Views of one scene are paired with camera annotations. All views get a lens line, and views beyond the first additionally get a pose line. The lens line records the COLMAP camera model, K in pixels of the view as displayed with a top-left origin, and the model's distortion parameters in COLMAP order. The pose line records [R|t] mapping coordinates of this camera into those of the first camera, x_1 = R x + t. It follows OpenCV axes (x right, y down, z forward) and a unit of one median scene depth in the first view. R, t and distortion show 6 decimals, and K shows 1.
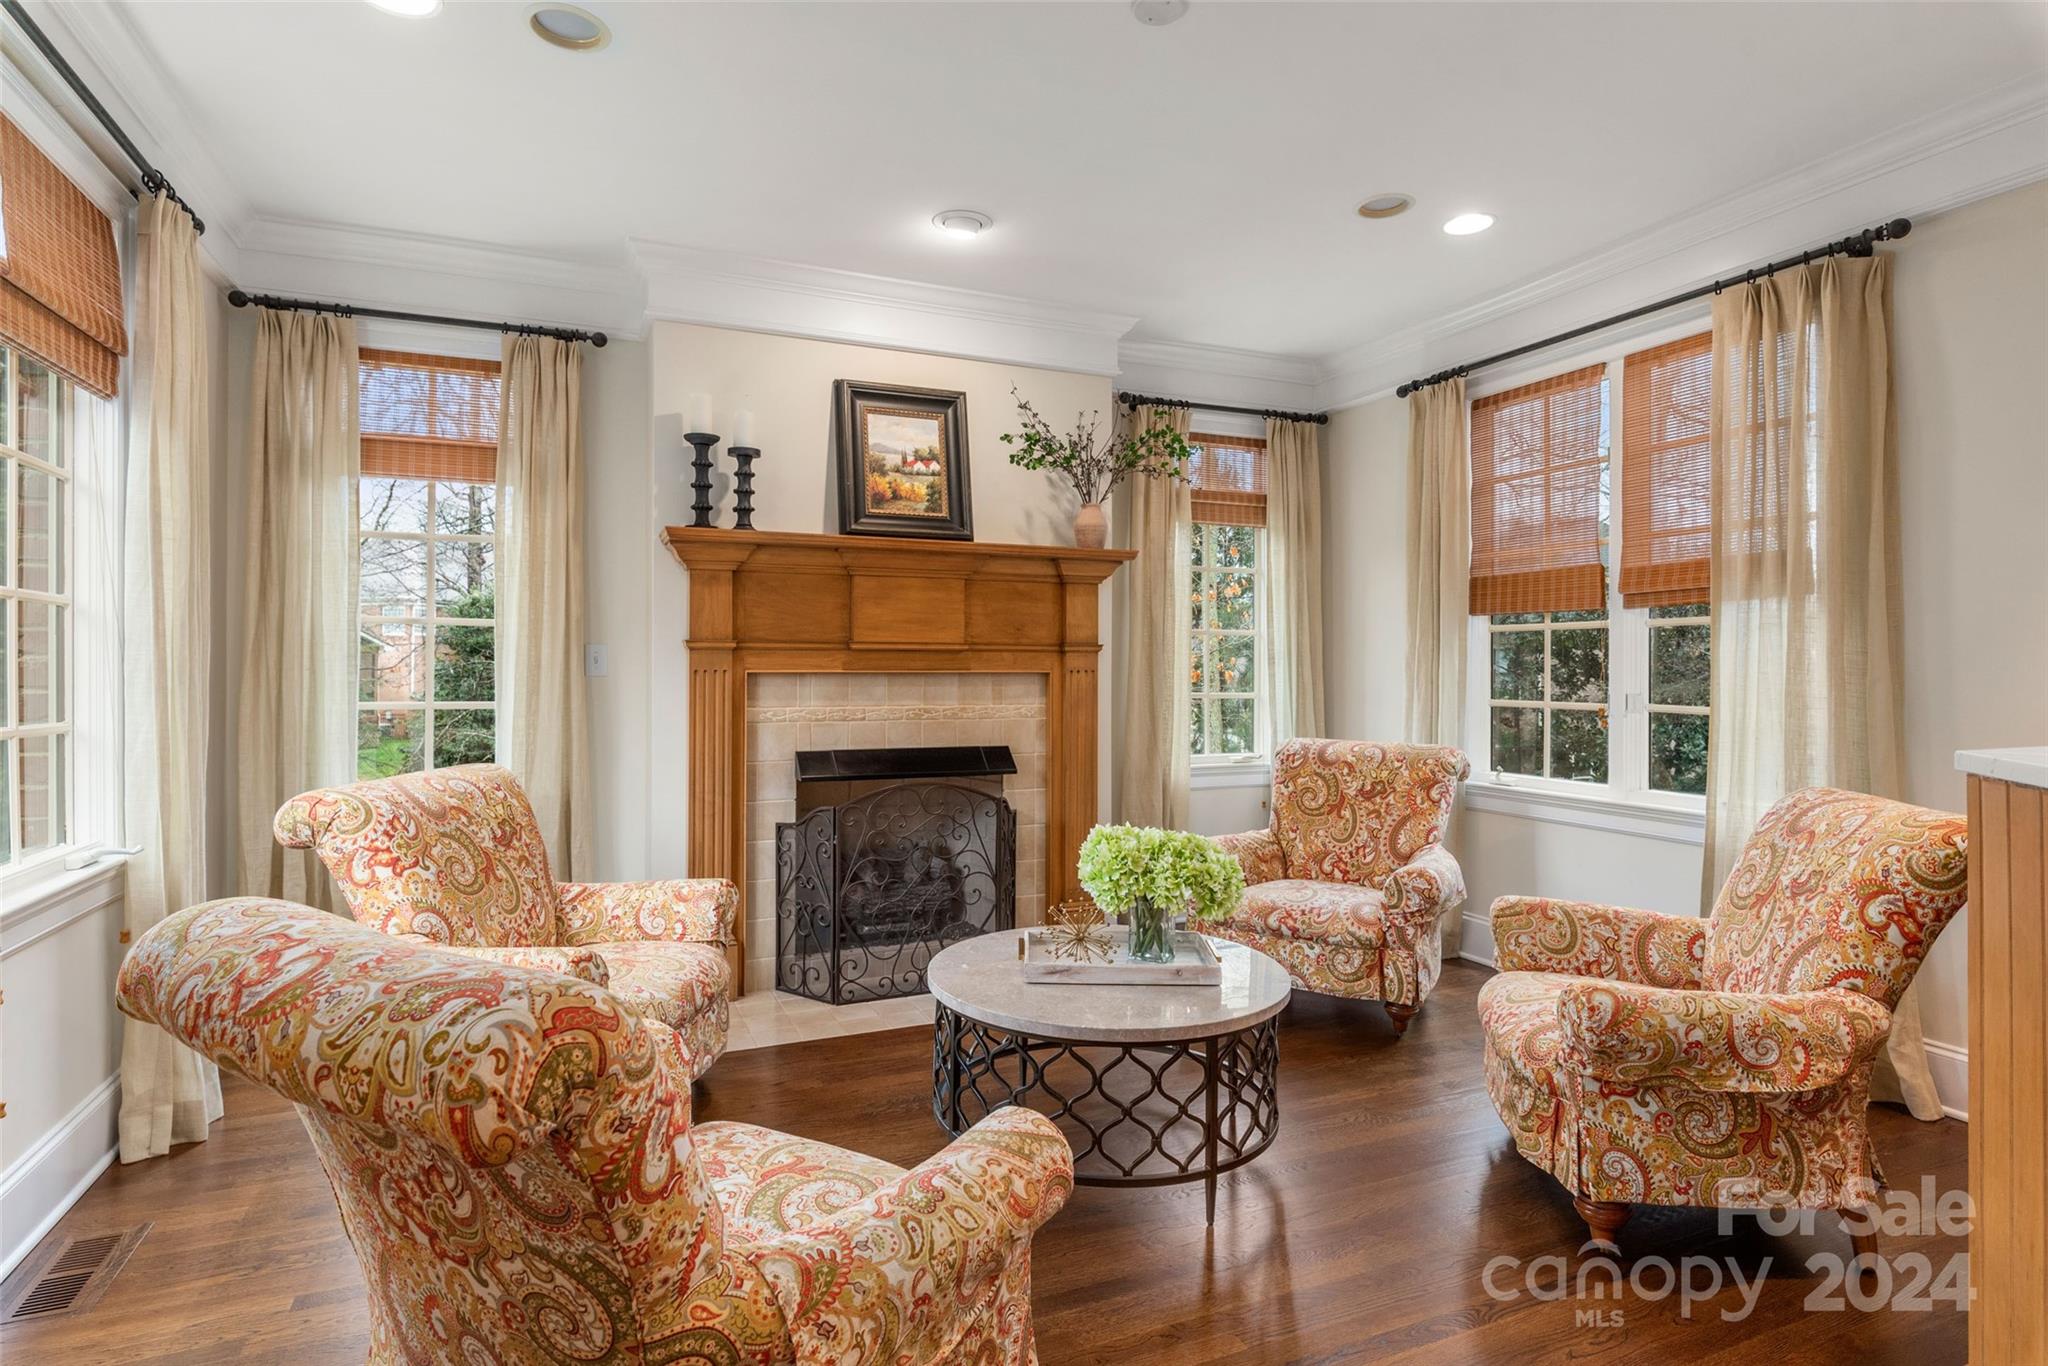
lens RADIAL K [[1062.9, 0, 1016.3], [0, 1062.9, 663.1], [0, 0, 1]] dist [-0.001946, 0.000219]
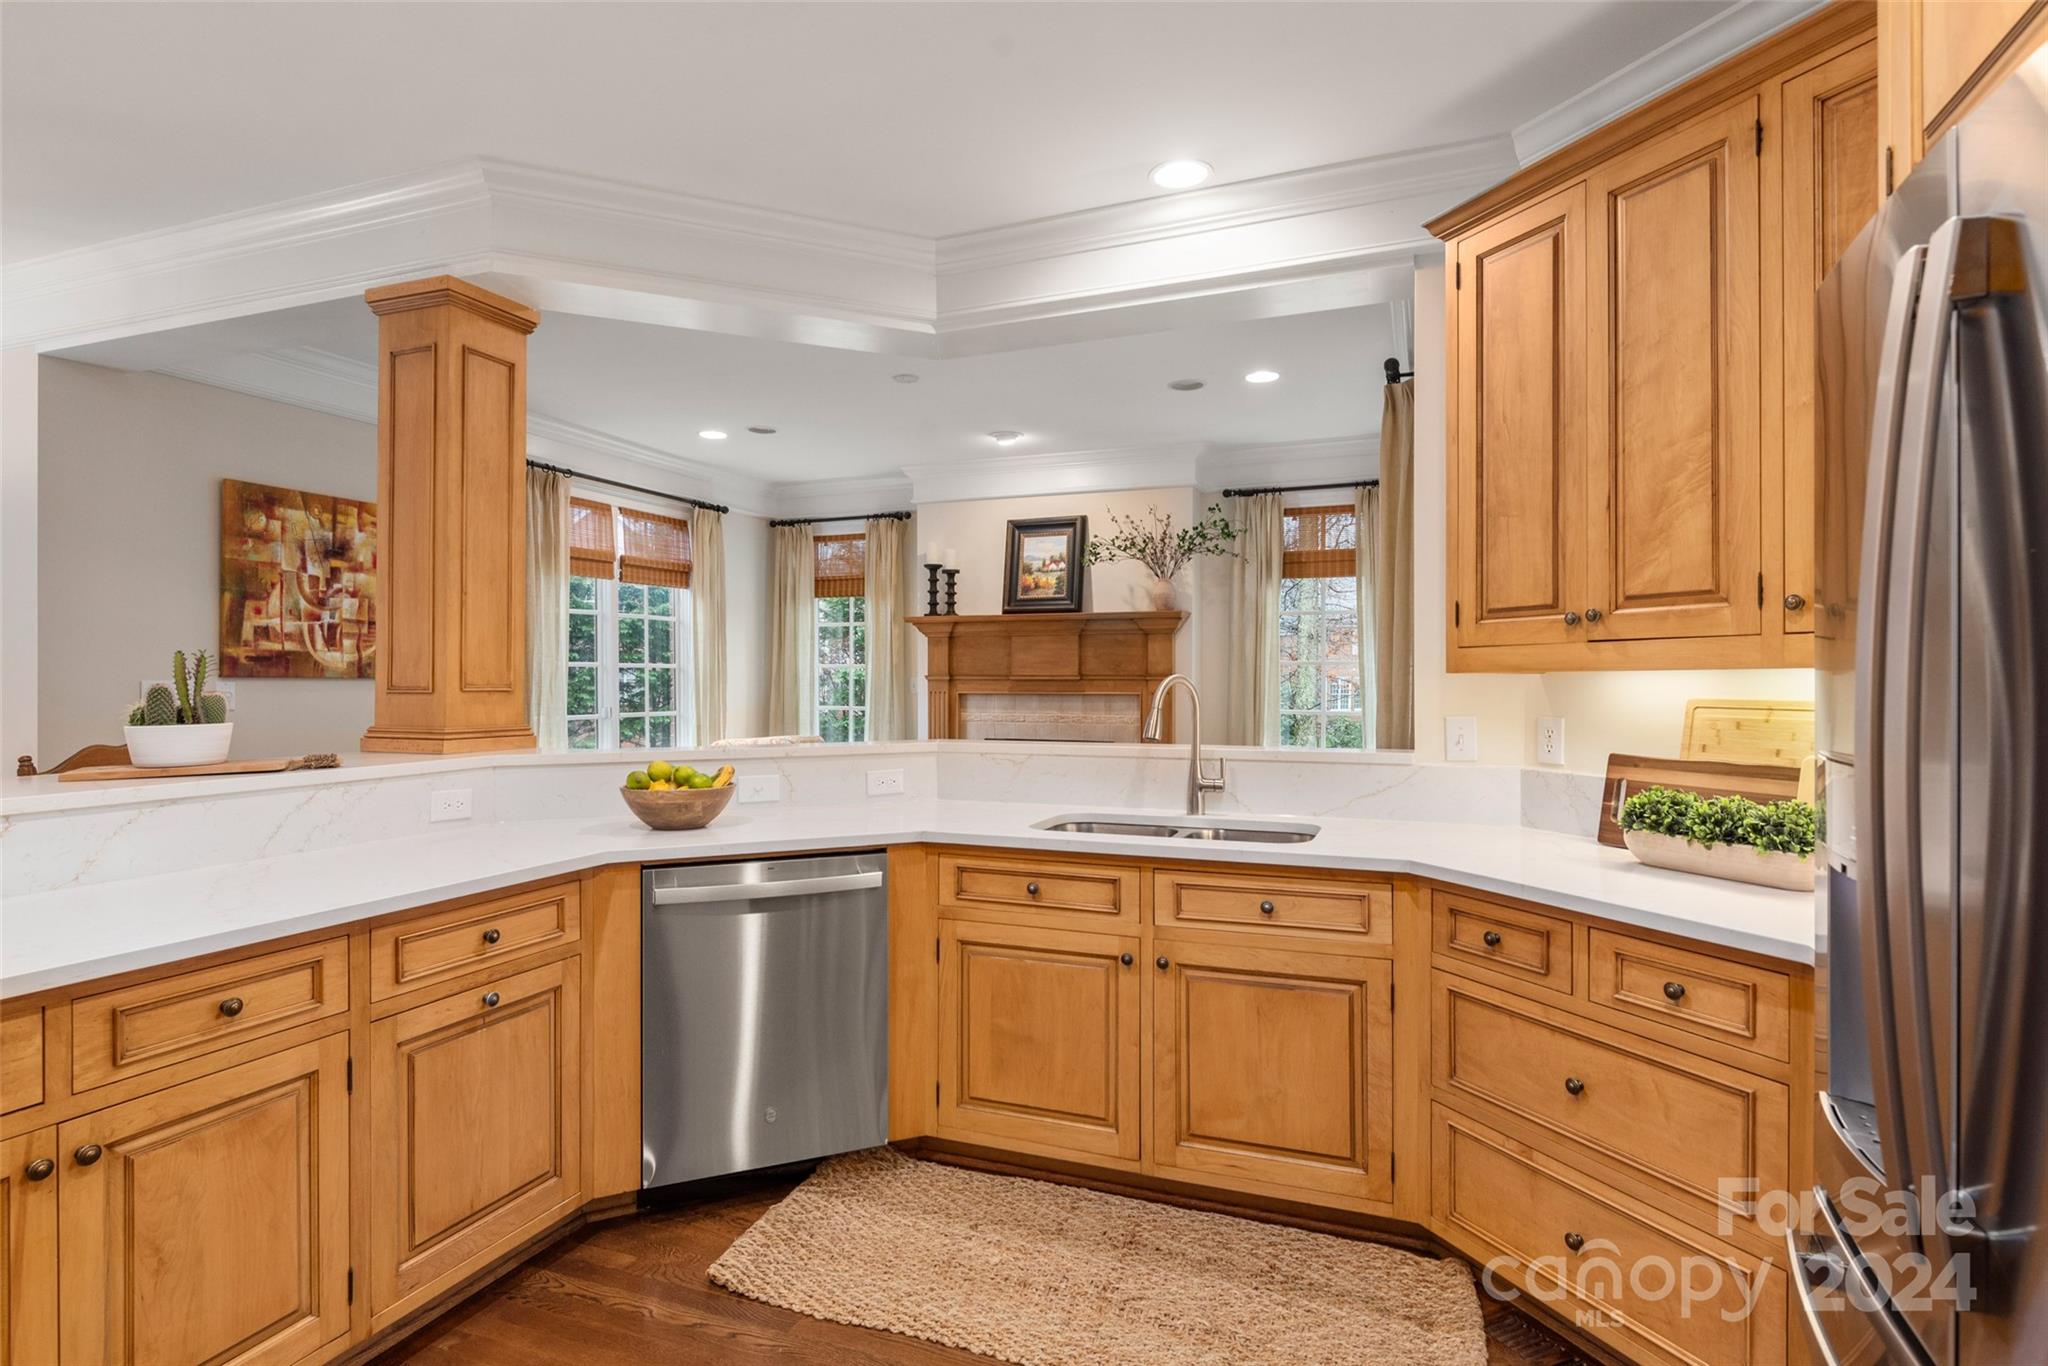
lens RADIAL K [[1052.6, 0, 1016.5], [0, 1052.6, 671.5], [0, 0, 1]] dist [-0.002532, -0.000214]
pose [[0.714587, -0.006933, -0.699512, 1.049863], [0.006231, 0.999974, -0.003546, -0.020870], [0.699519, -0.001825, 0.714612, -0.195961]]
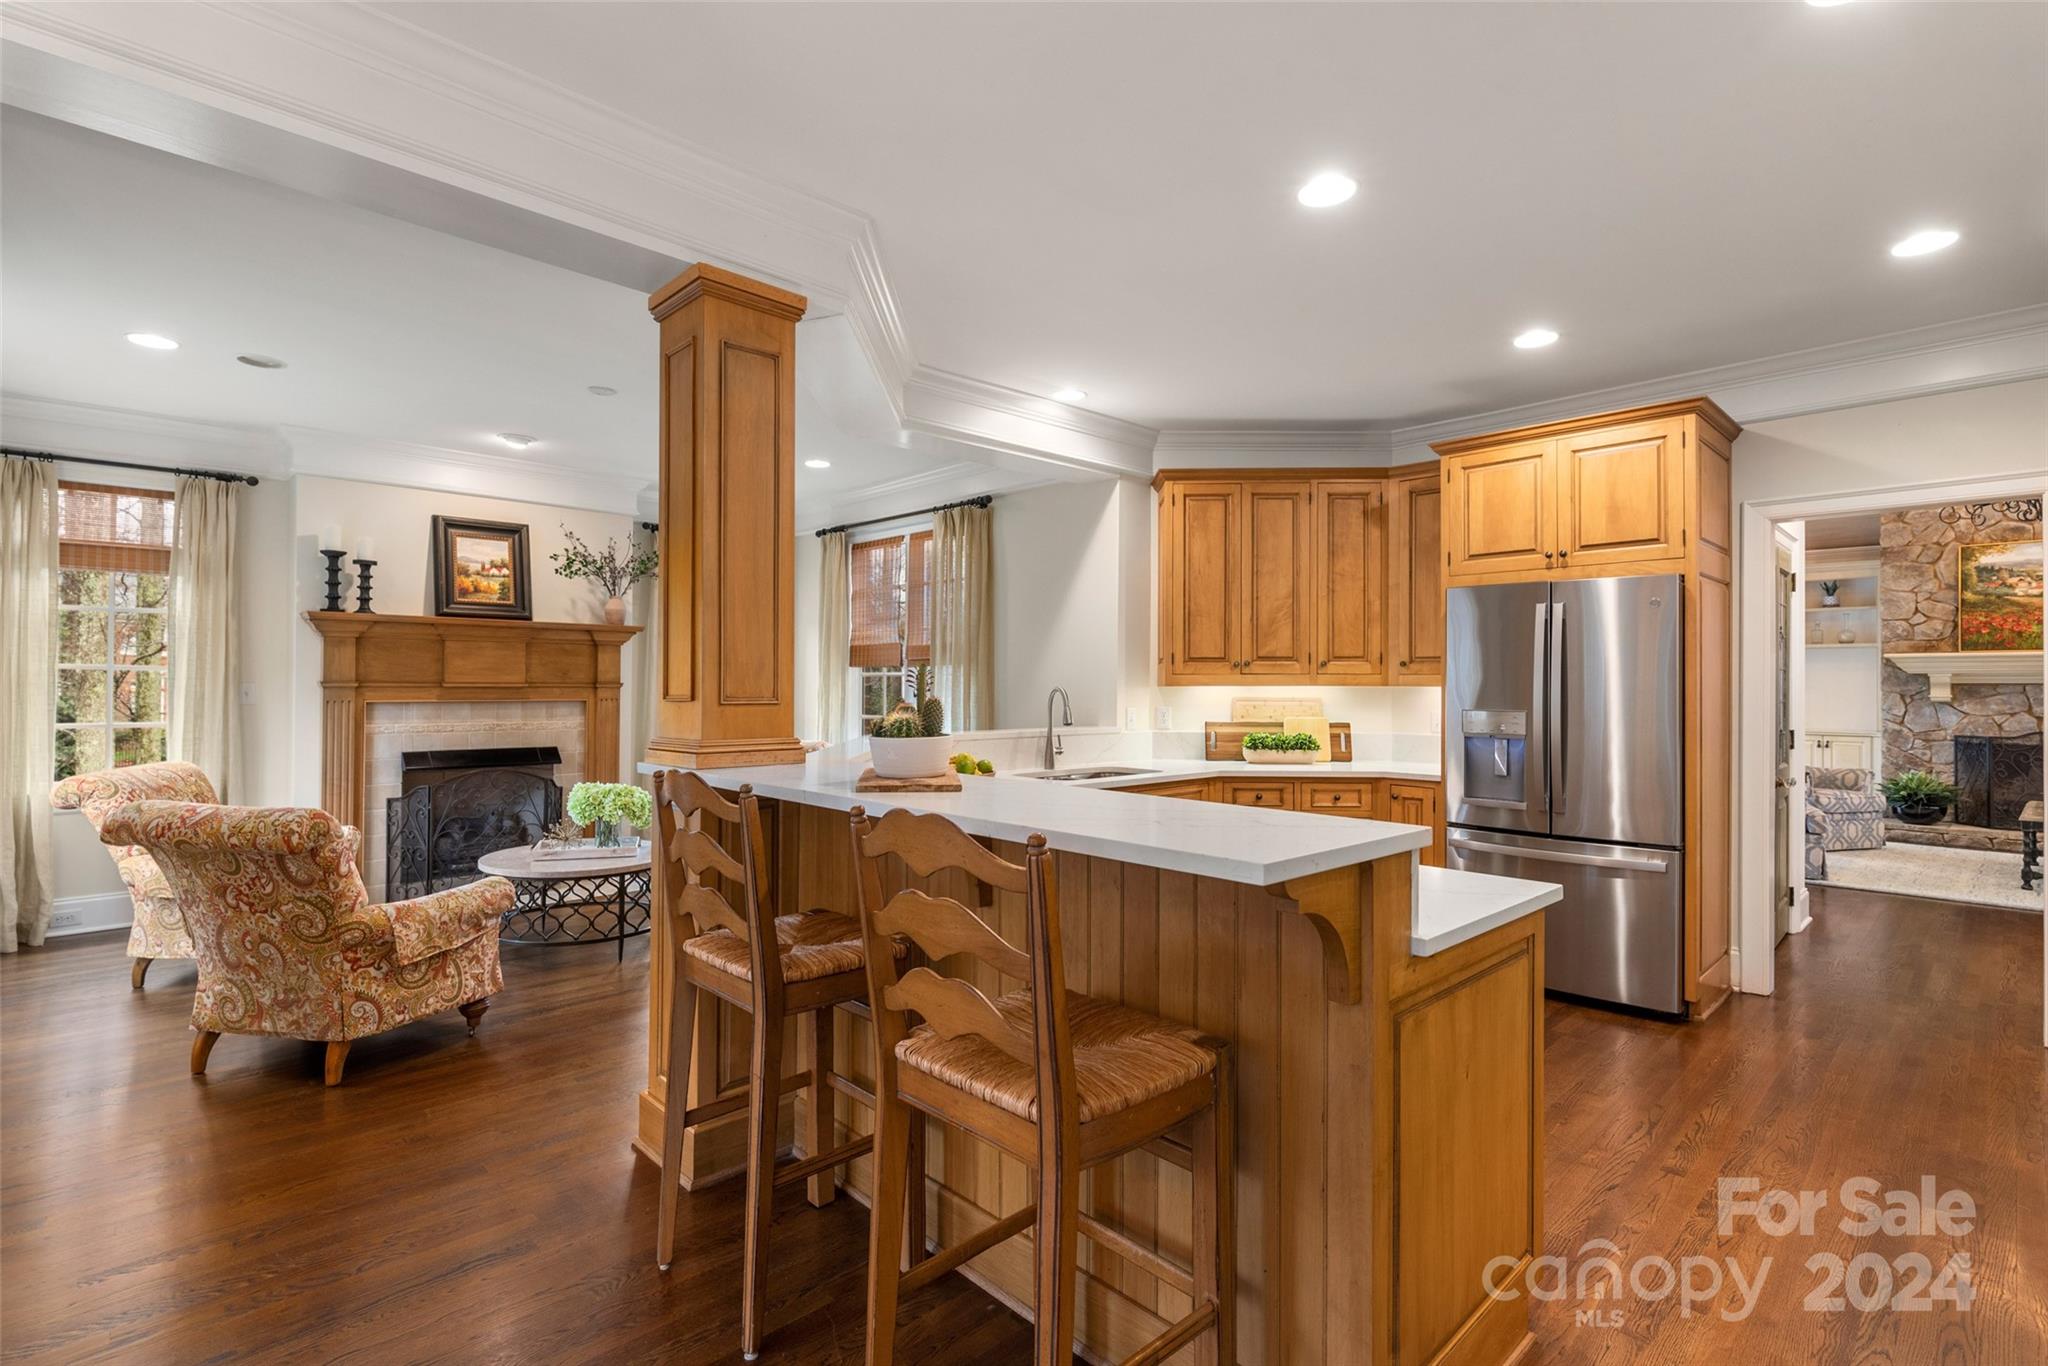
lens RADIAL K [[957.8, 0, 1018.2], [0, 957.8, 673.9], [0, 0, 1]] dist [0.000128, -0.002234]
pose [[0.935646, 0.006288, 0.352884, 0.145882], [-0.004463, 0.999972, -0.005983, -0.028535], [-0.352911, 0.004023, 0.935648, -0.651429]]
